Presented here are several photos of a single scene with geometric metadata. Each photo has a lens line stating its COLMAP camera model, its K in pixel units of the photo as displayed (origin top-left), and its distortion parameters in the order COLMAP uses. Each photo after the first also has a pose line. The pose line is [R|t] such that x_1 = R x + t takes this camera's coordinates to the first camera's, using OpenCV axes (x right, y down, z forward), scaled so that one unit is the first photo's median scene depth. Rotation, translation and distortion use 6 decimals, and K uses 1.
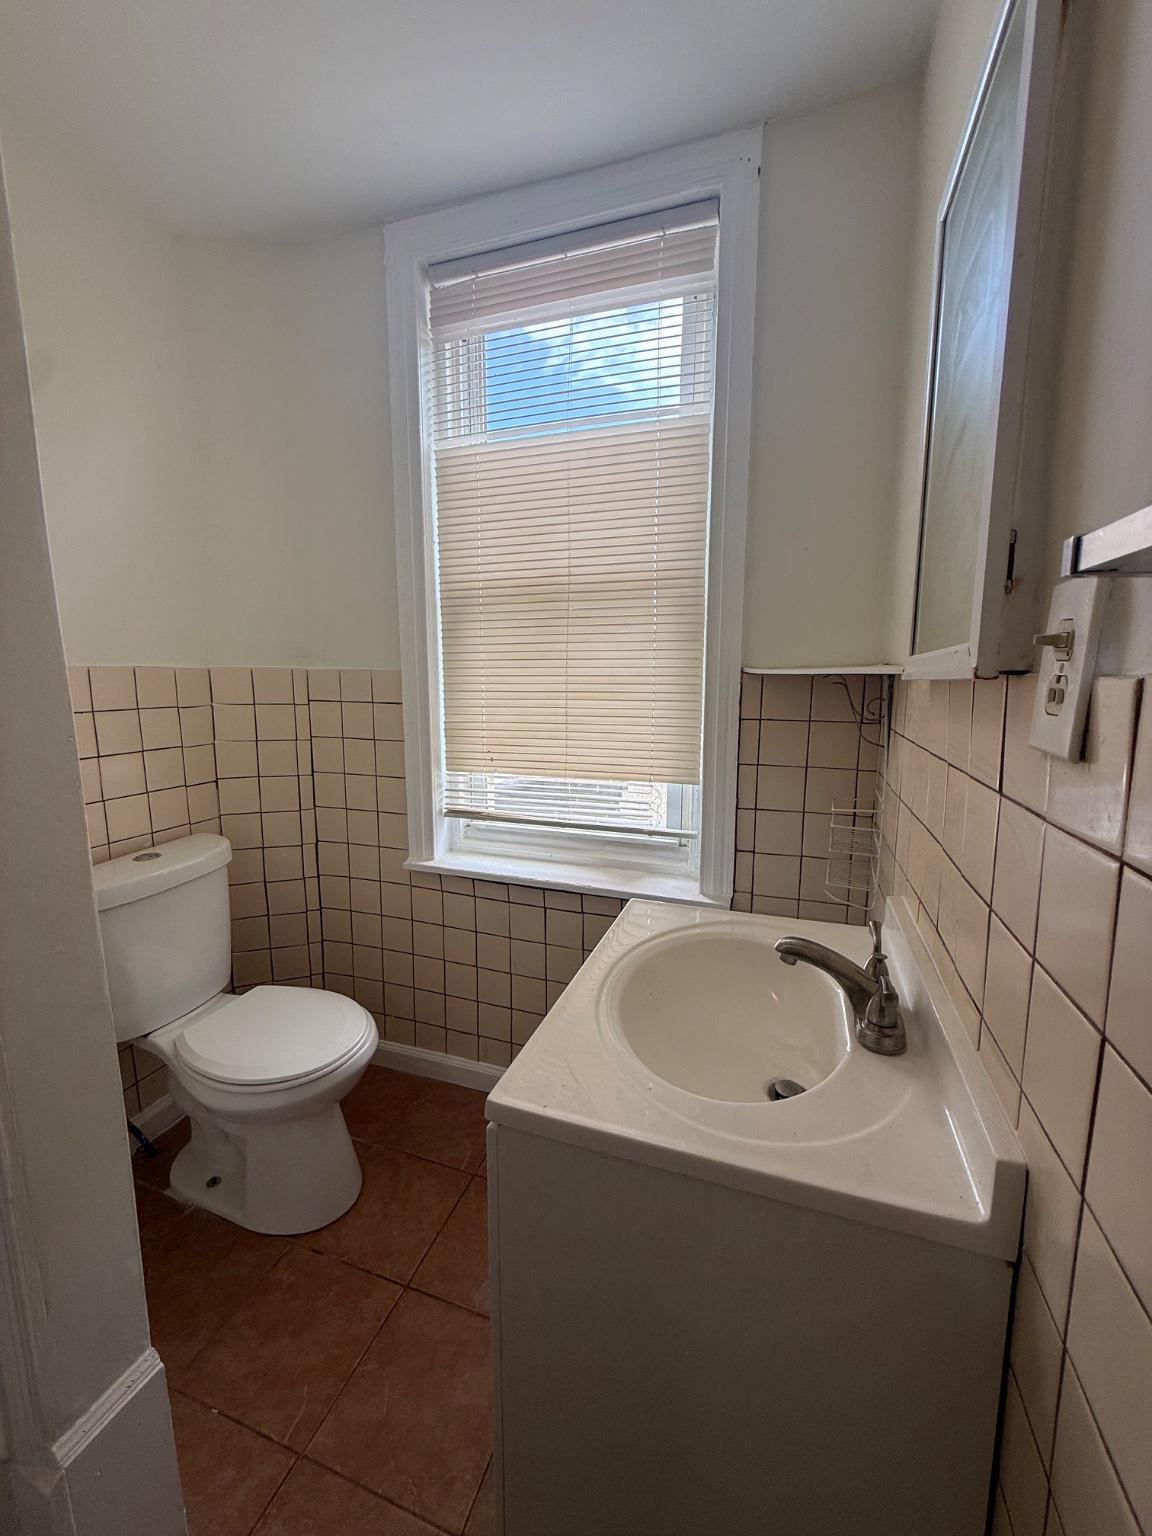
lens RADIAL K [[613.5, 0, 575.7], [0, 613.5, 765.1], [0, 0, 1]] dist [-0.000056, -0.000194]
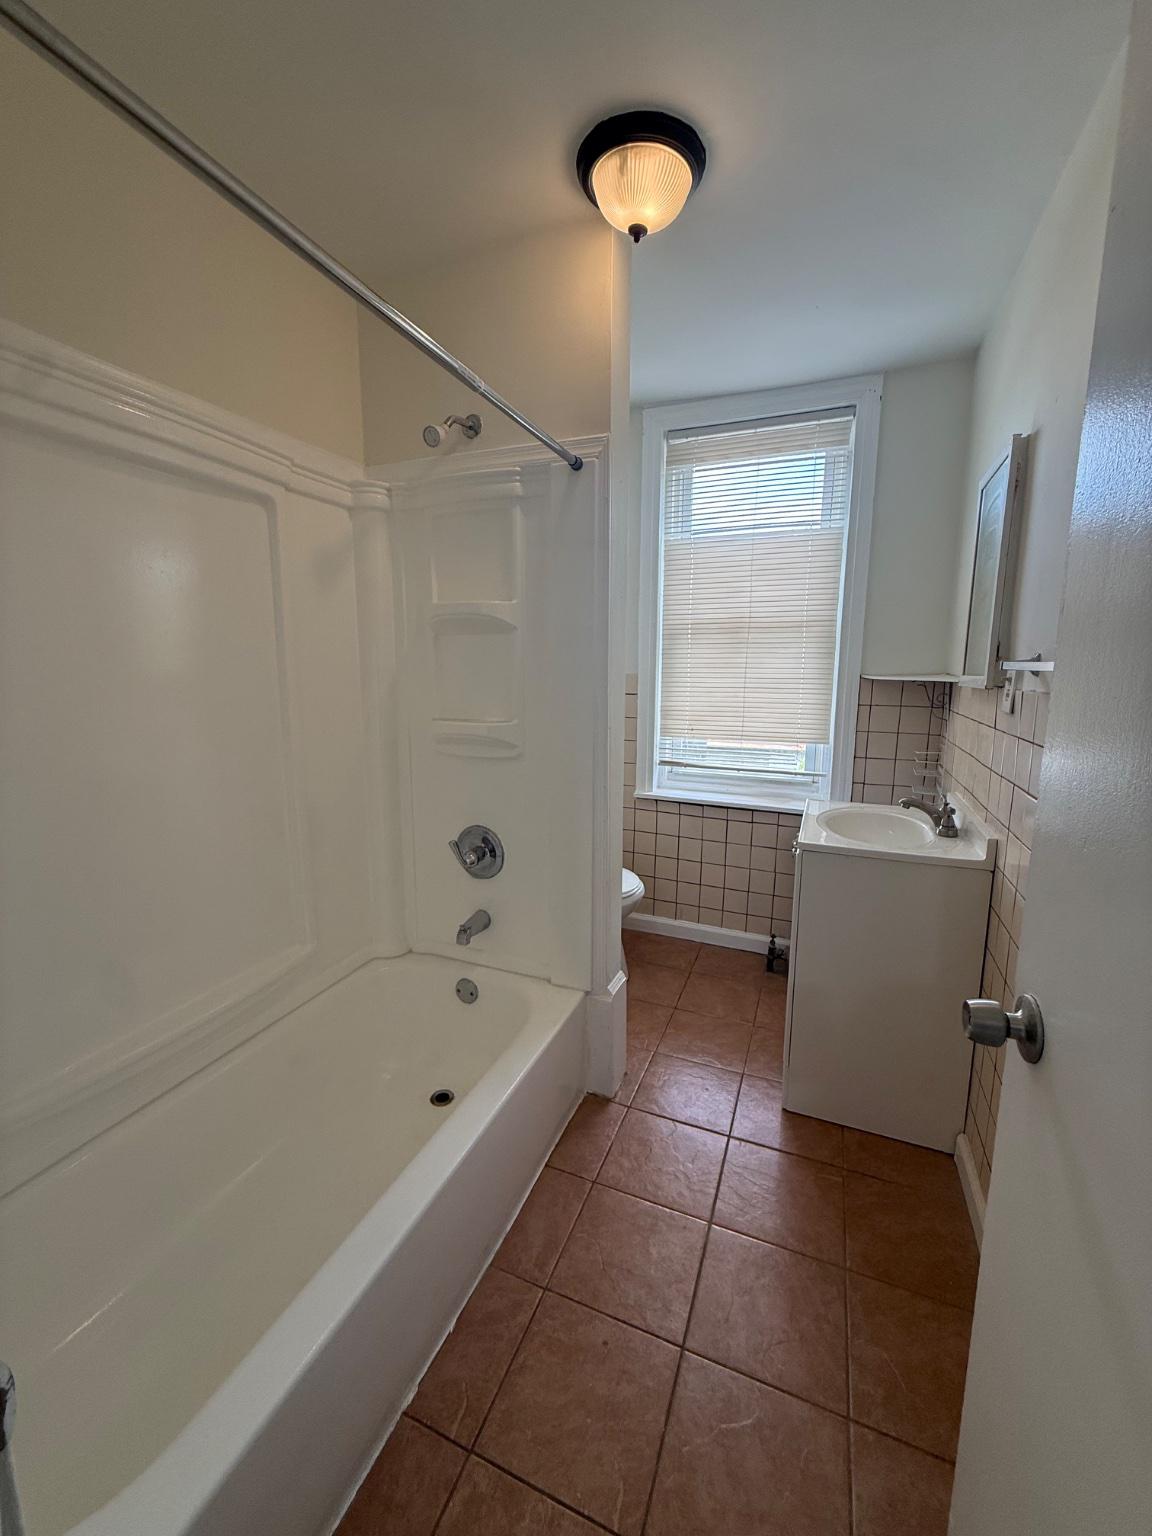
lens RADIAL K [[618.7, 0, 569.8], [0, 618.7, 765.5], [0, 0, 1]] dist [0.000701, -0.000137]
pose [[0.998203, 0.012295, -0.058653, -0.434930], [-0.011310, 0.999790, 0.017092, 0.074422], [0.058851, -0.016398, 0.998132, -0.779818]]
